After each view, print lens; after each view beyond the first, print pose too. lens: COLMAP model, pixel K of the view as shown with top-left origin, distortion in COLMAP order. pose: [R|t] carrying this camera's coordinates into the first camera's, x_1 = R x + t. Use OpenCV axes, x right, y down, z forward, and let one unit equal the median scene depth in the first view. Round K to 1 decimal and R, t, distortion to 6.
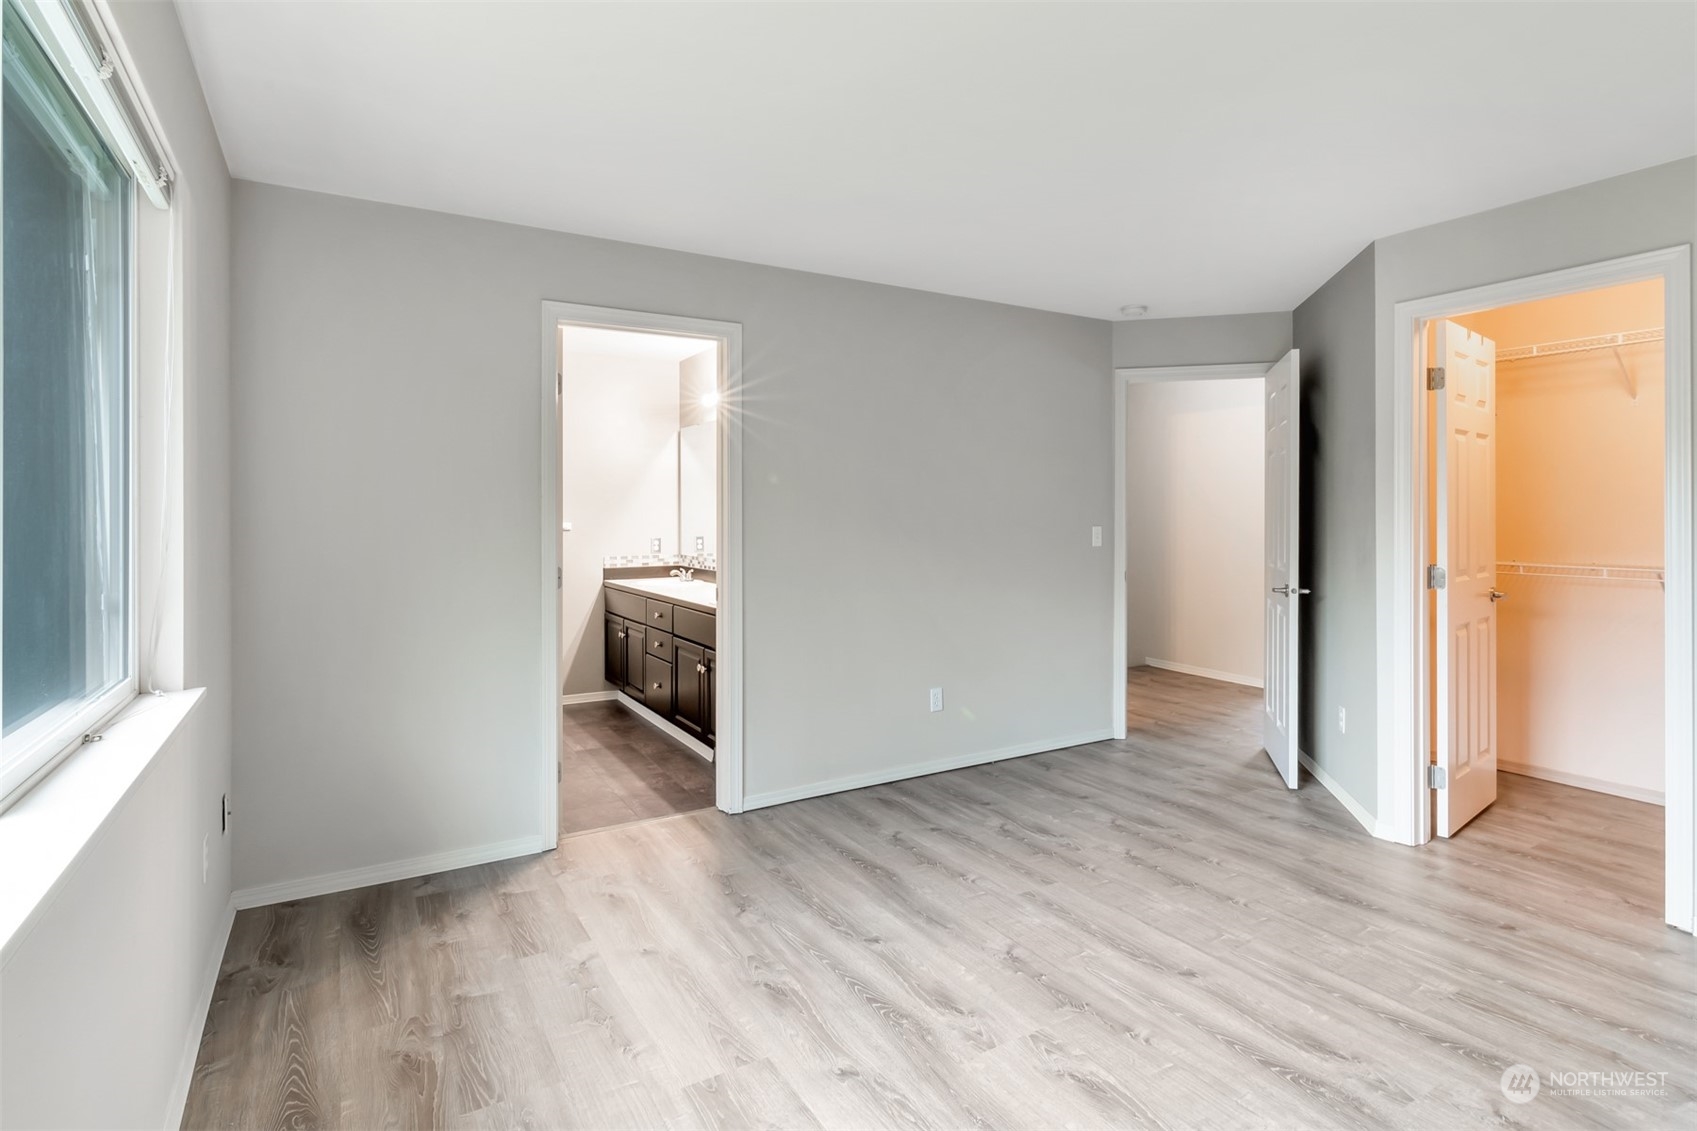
lens RADIAL K [[839.7, 0, 811.0], [0, 839.7, 524.8], [0, 0, 1]] dist [-0.004309, 0.003145]
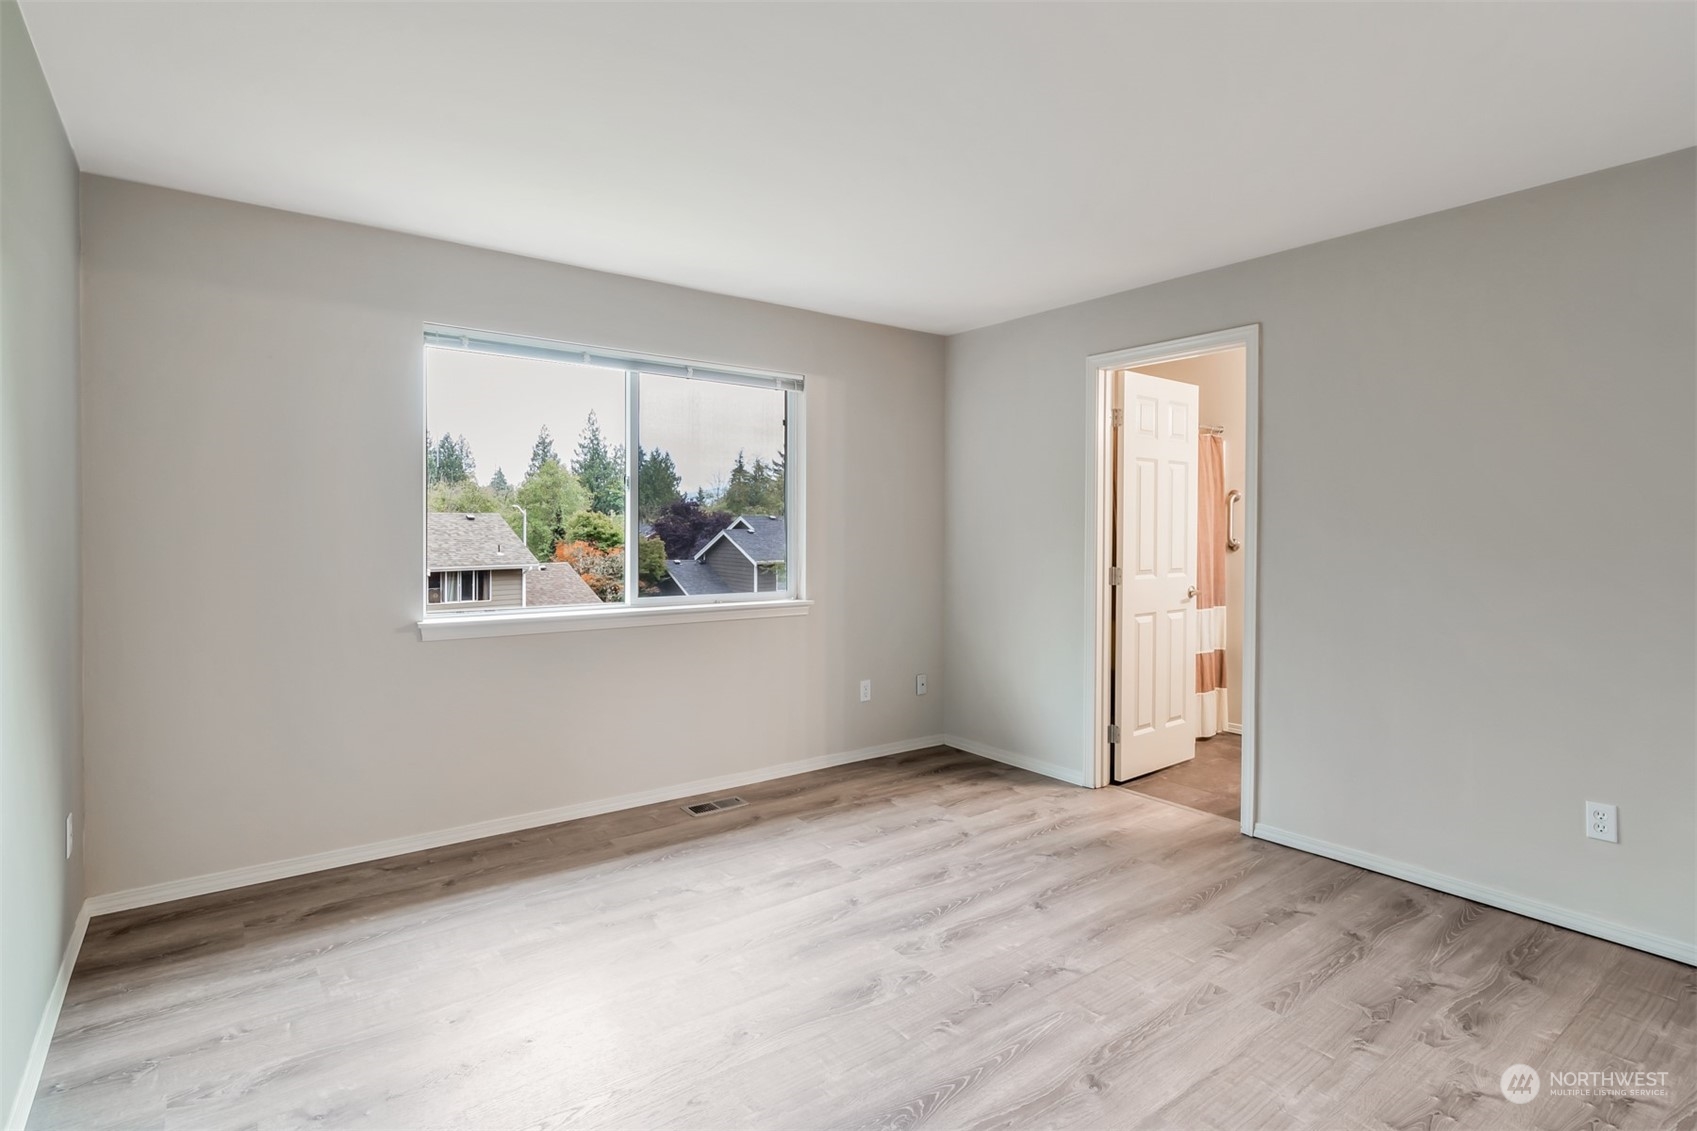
lens RADIAL K [[839.7, 0, 863.6], [0, 839.7, 522.4], [0, 0, 1]] dist [-0.004309, 0.003145]
pose [[0.141623, -0.004406, -0.989911, 1.077652], [-0.016458, 0.999841, -0.006805, 0.001389], [0.989784, 0.017255, 0.141528, 0.574530]]
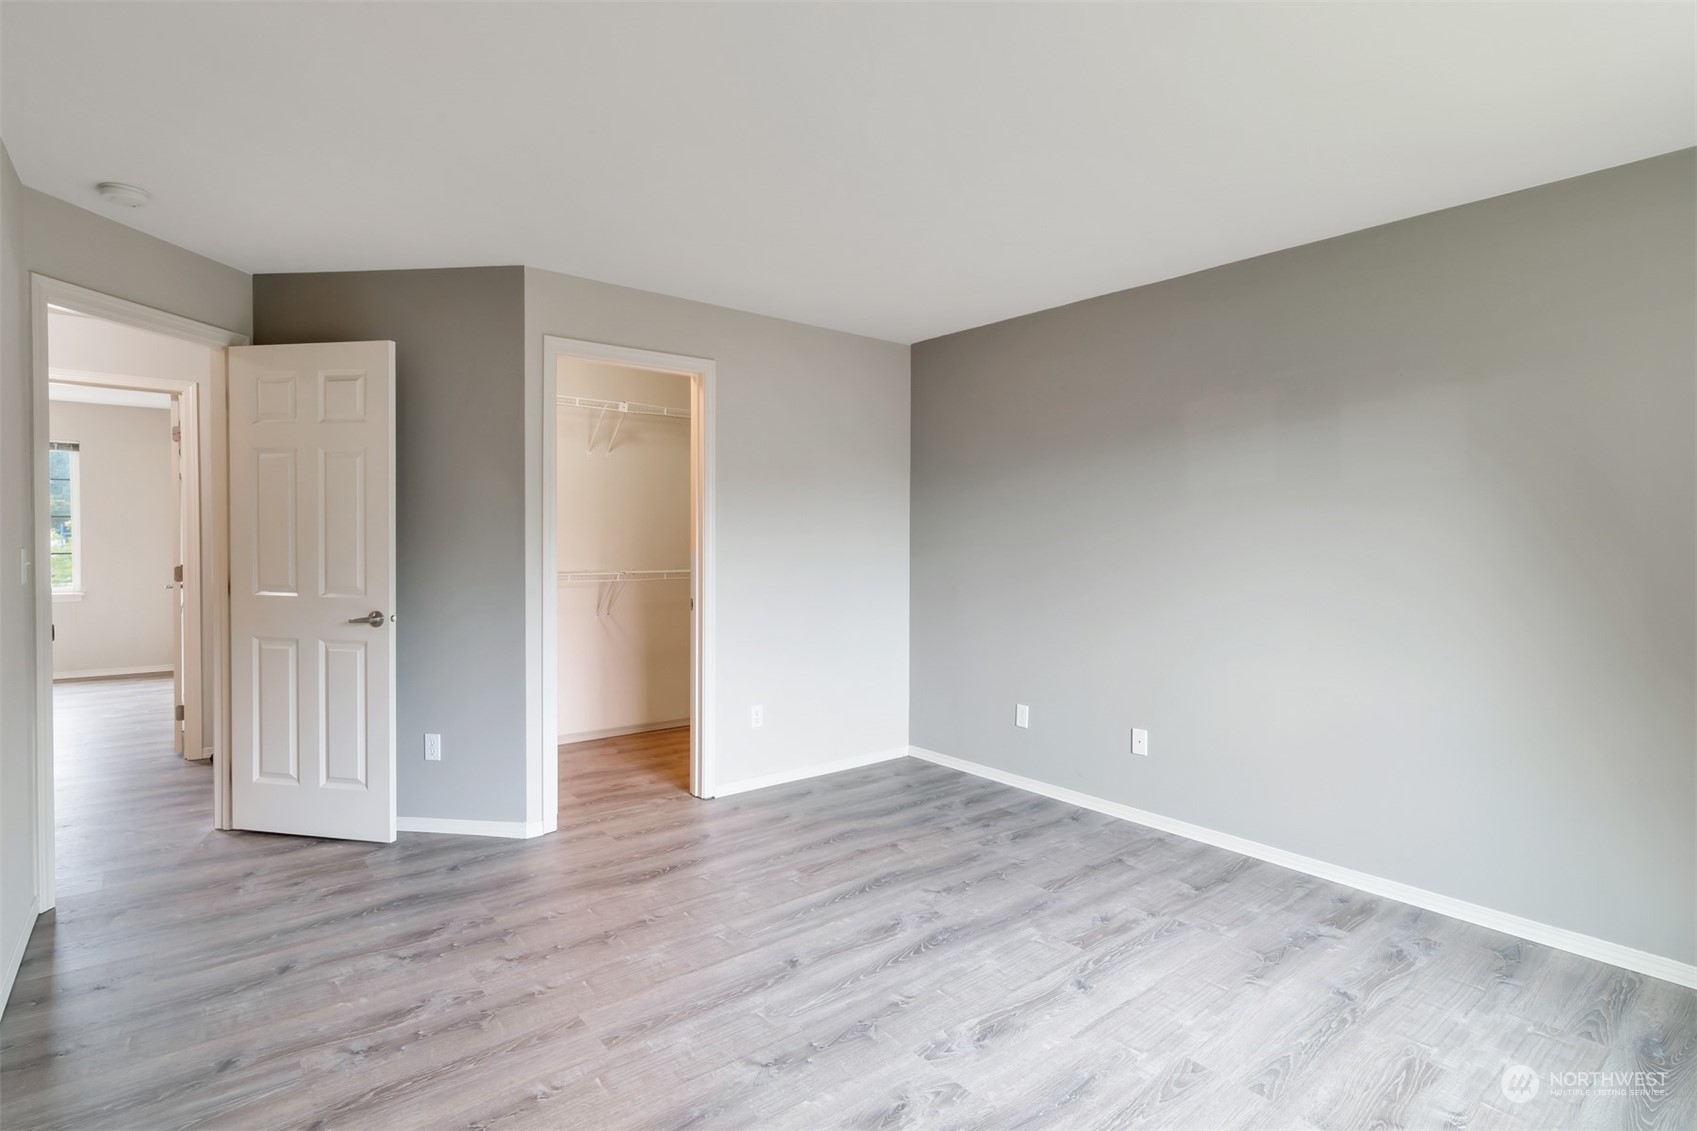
lens RADIAL K [[839.7, 0, 846.5], [0, 839.7, 565.1], [0, 0, 1]] dist [-0.004309, 0.003145]
pose [[-0.157532, -0.035994, 0.986858, -0.529627], [0.004511, 0.999299, 0.037168, -0.011868], [-0.987504, 0.010307, -0.157259, 0.962963]]
